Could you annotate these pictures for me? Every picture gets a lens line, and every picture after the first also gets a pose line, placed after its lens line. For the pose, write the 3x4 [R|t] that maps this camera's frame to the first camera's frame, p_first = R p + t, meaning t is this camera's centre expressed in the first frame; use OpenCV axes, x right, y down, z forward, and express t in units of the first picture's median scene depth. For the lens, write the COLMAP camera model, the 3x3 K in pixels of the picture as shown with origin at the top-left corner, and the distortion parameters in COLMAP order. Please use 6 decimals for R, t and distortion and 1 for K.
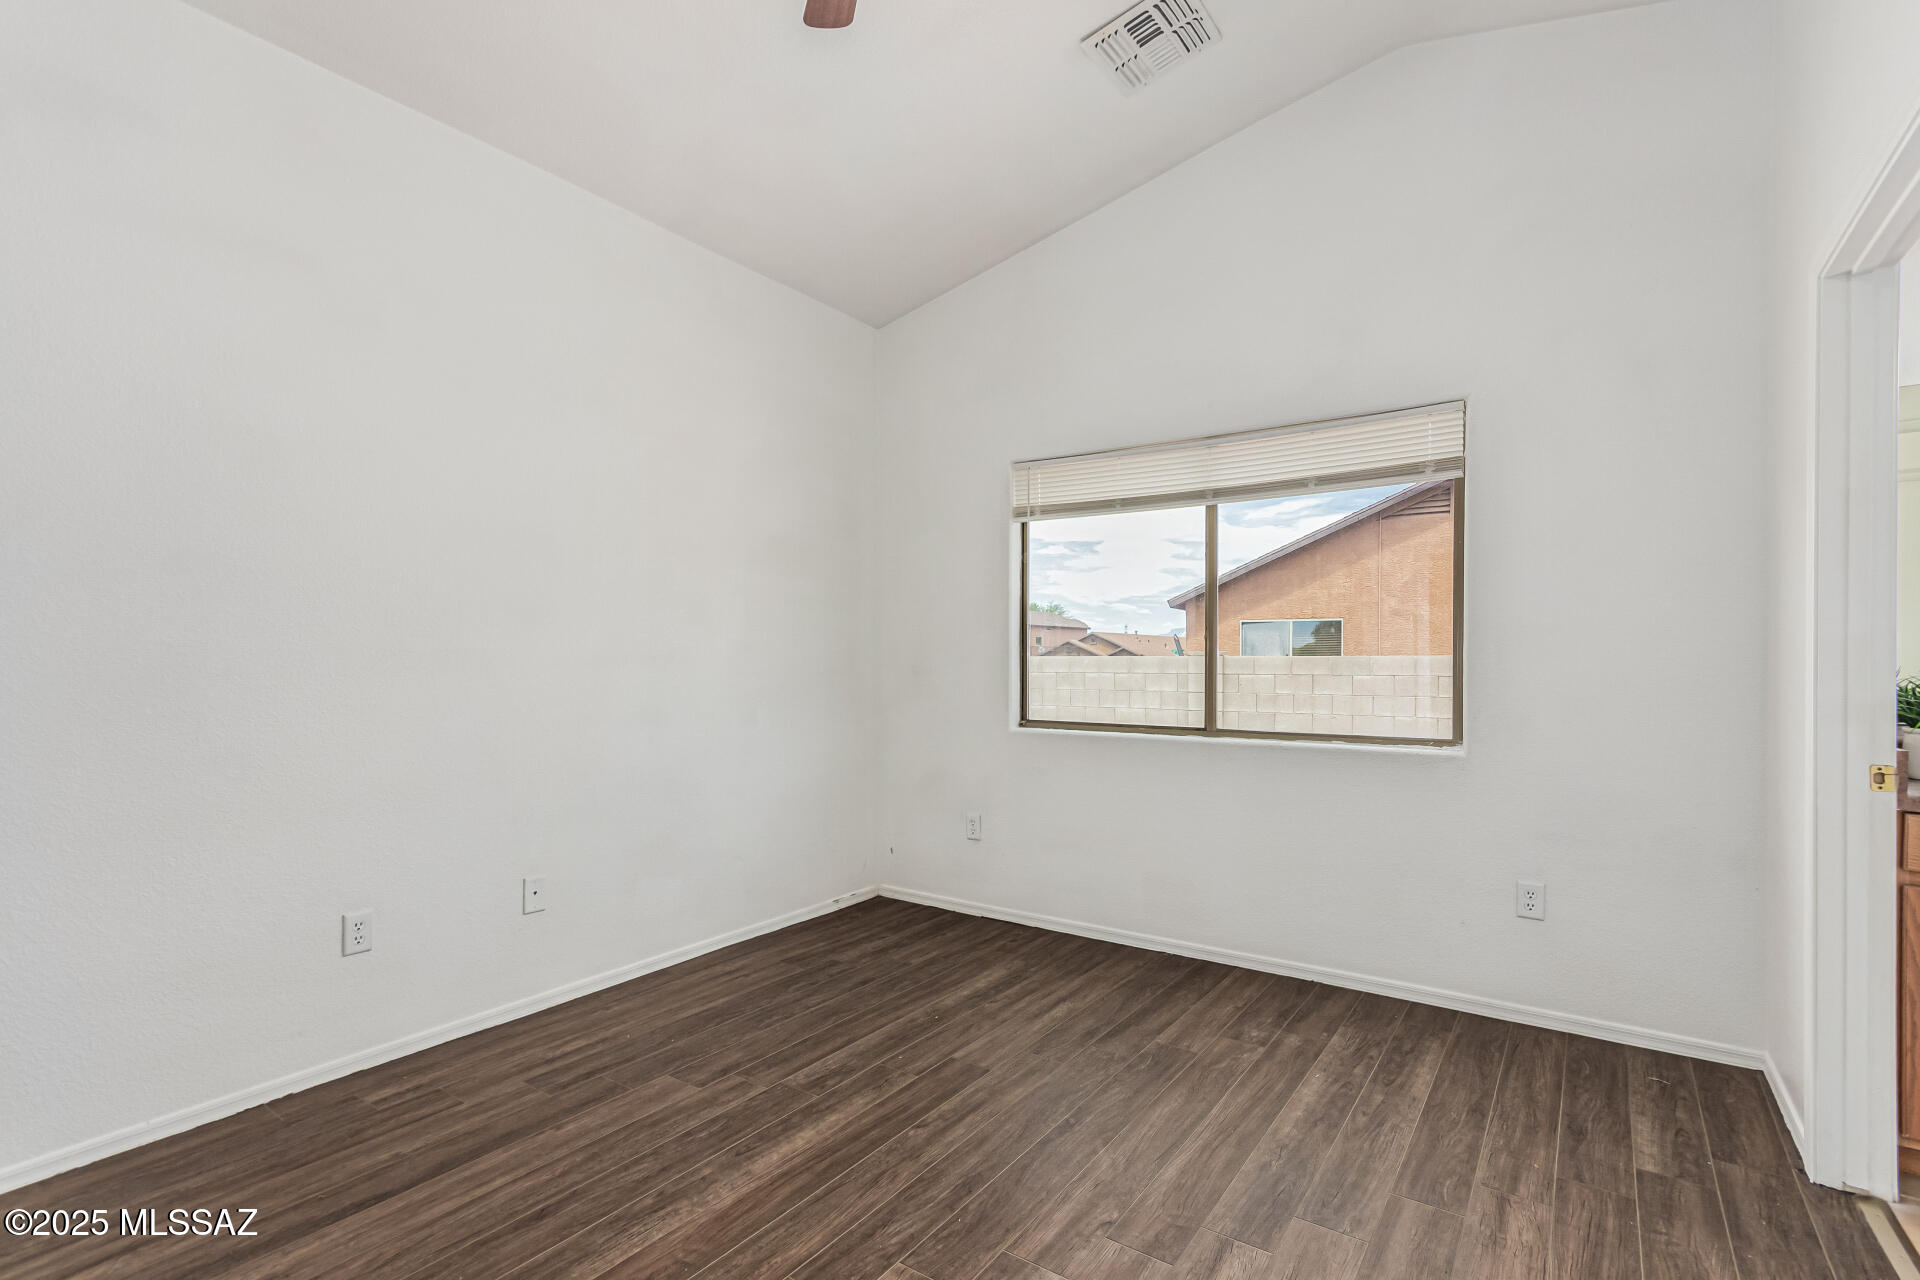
lens RADIAL K [[873.7, 0, 966.7], [0, 873.7, 655.3], [0, 0, 1]] dist [-0.004250, 0.001305]
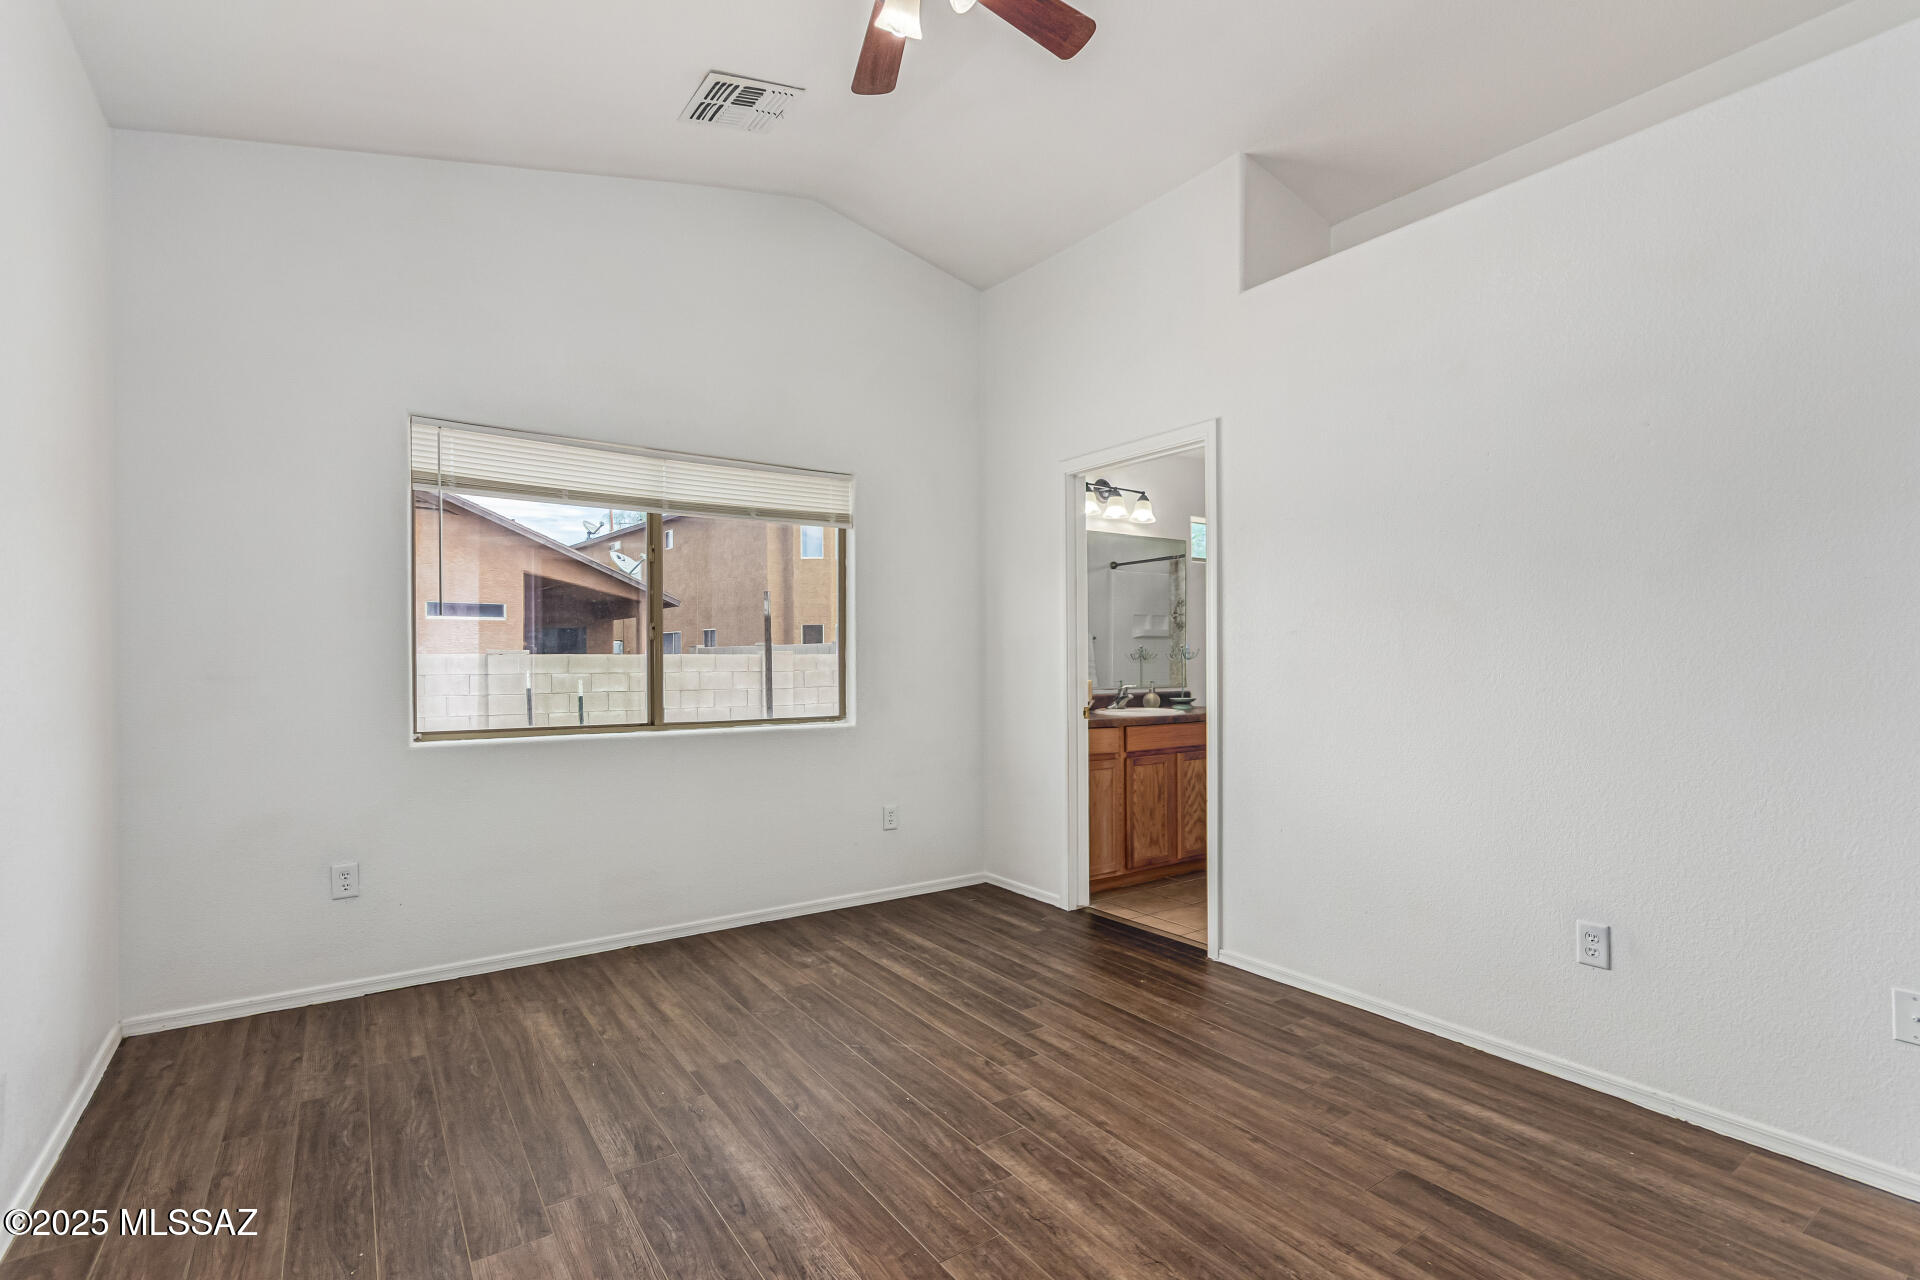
lens RADIAL K [[873.7, 0, 971.1], [0, 873.7, 645.7], [0, 0, 1]] dist [-0.004250, 0.001305]
pose [[0.359465, 0.010689, 0.933097, -0.729488], [-0.003757, 0.999943, -0.010007, -0.002042], [-0.933151, 0.000091, 0.359485, 0.327785]]
